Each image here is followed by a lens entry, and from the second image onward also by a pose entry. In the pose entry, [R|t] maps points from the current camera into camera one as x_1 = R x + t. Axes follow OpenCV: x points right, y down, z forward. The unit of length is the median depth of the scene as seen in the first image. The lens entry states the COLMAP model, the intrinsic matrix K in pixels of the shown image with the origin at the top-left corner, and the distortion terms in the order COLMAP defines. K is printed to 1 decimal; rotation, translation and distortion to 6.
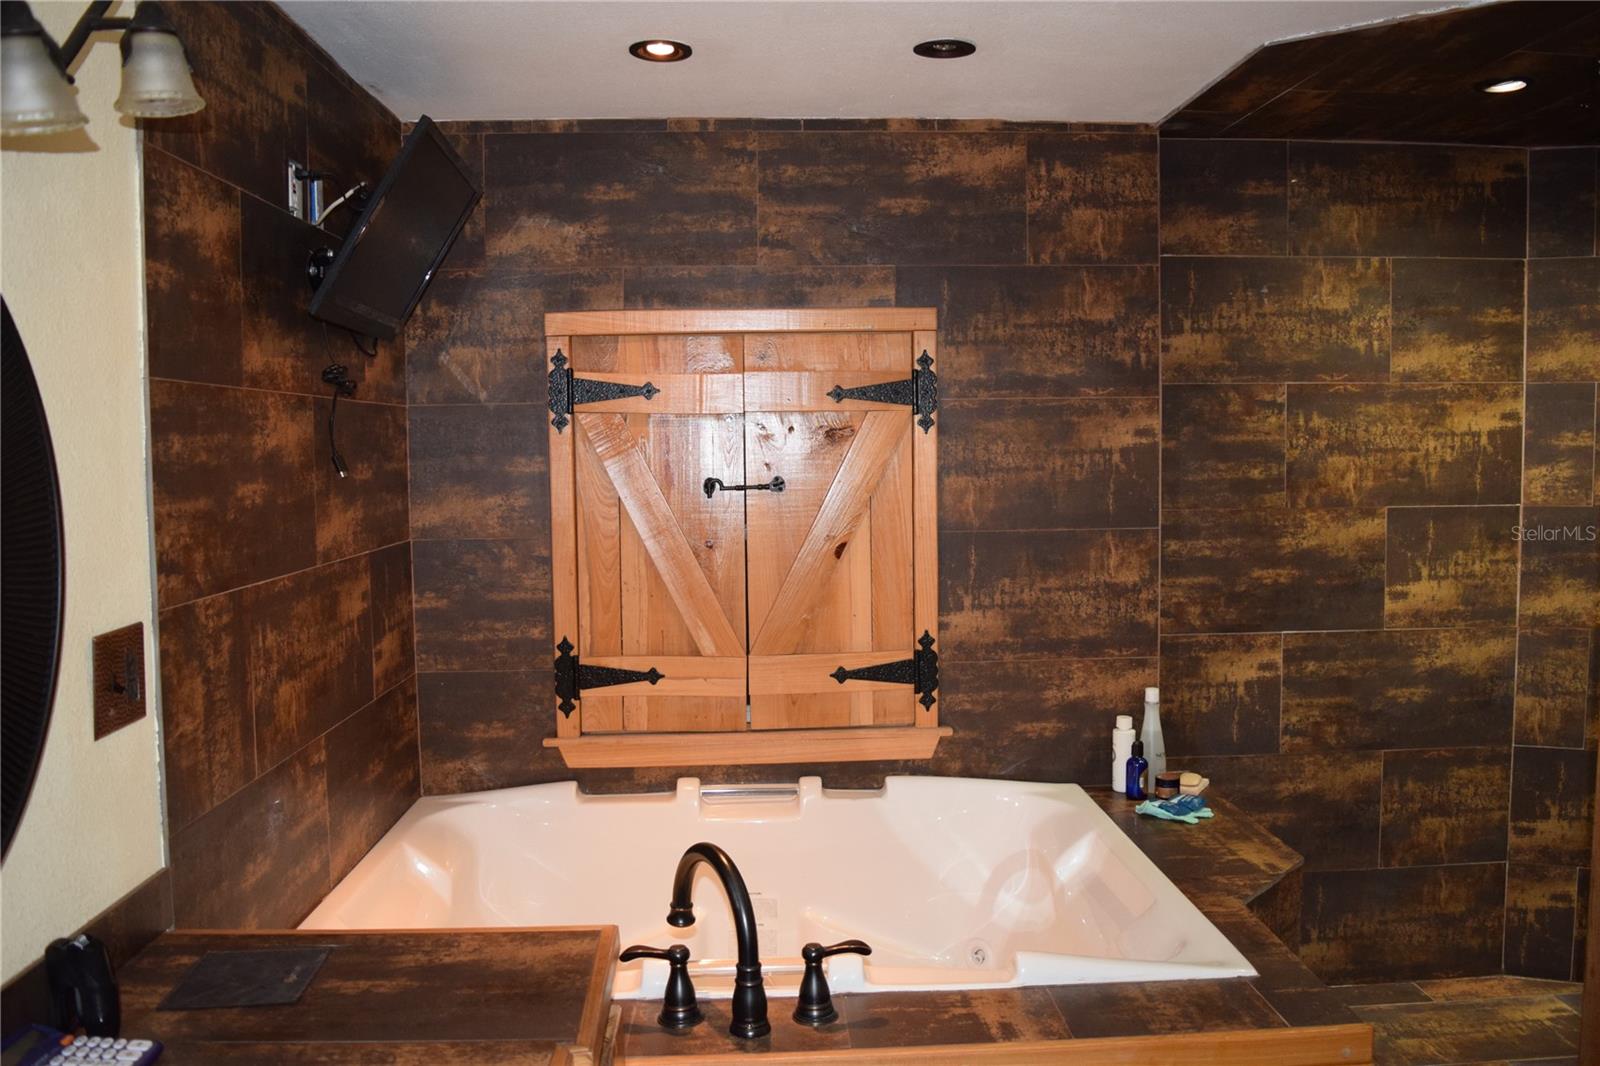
lens RADIAL K [[1269.7, 0, 798.6], [0, 1269.7, 531.9], [0, 0, 1]] dist [-0.076090, -0.004275]
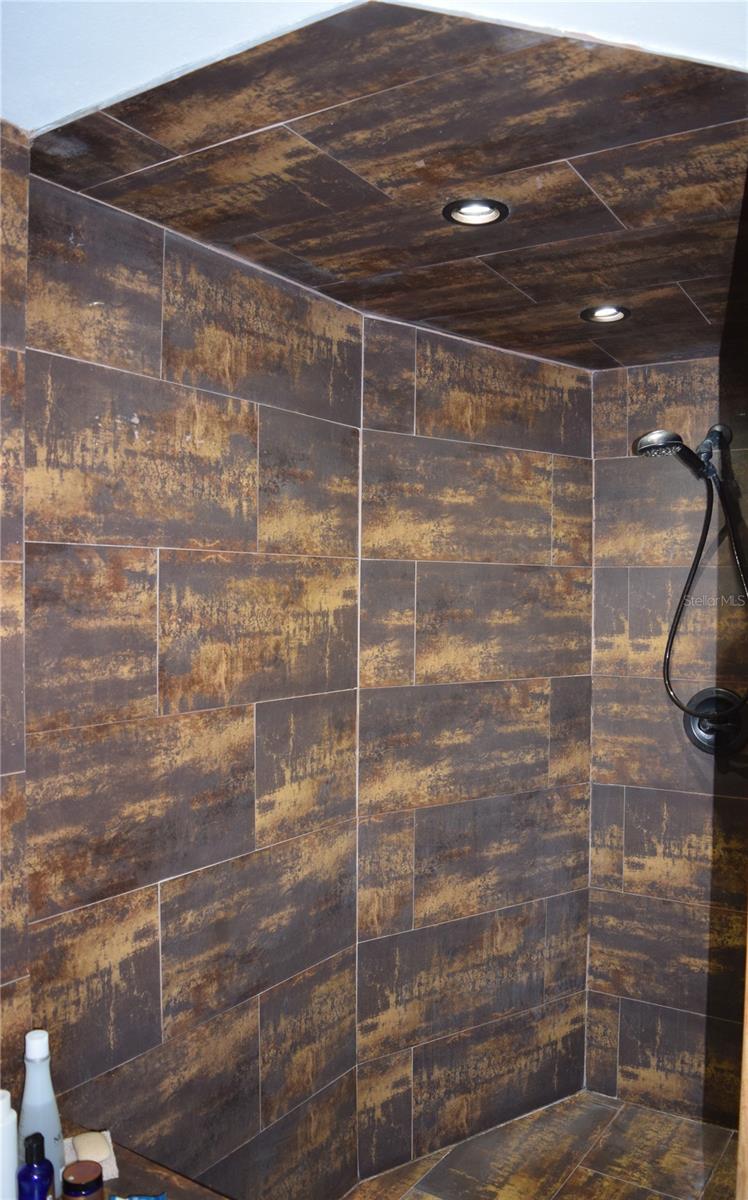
lens RADIAL K [[928.1, 0, 376.6], [0, 928.1, 602.1], [0, 0, 1]] dist [-0.087652, 0.001691]
pose [[0.578876, 0.004927, 0.815401, 0.017574], [0.040460, 0.998576, -0.034757, -0.062284], [-0.814411, 0.053111, 0.577853, 0.577967]]
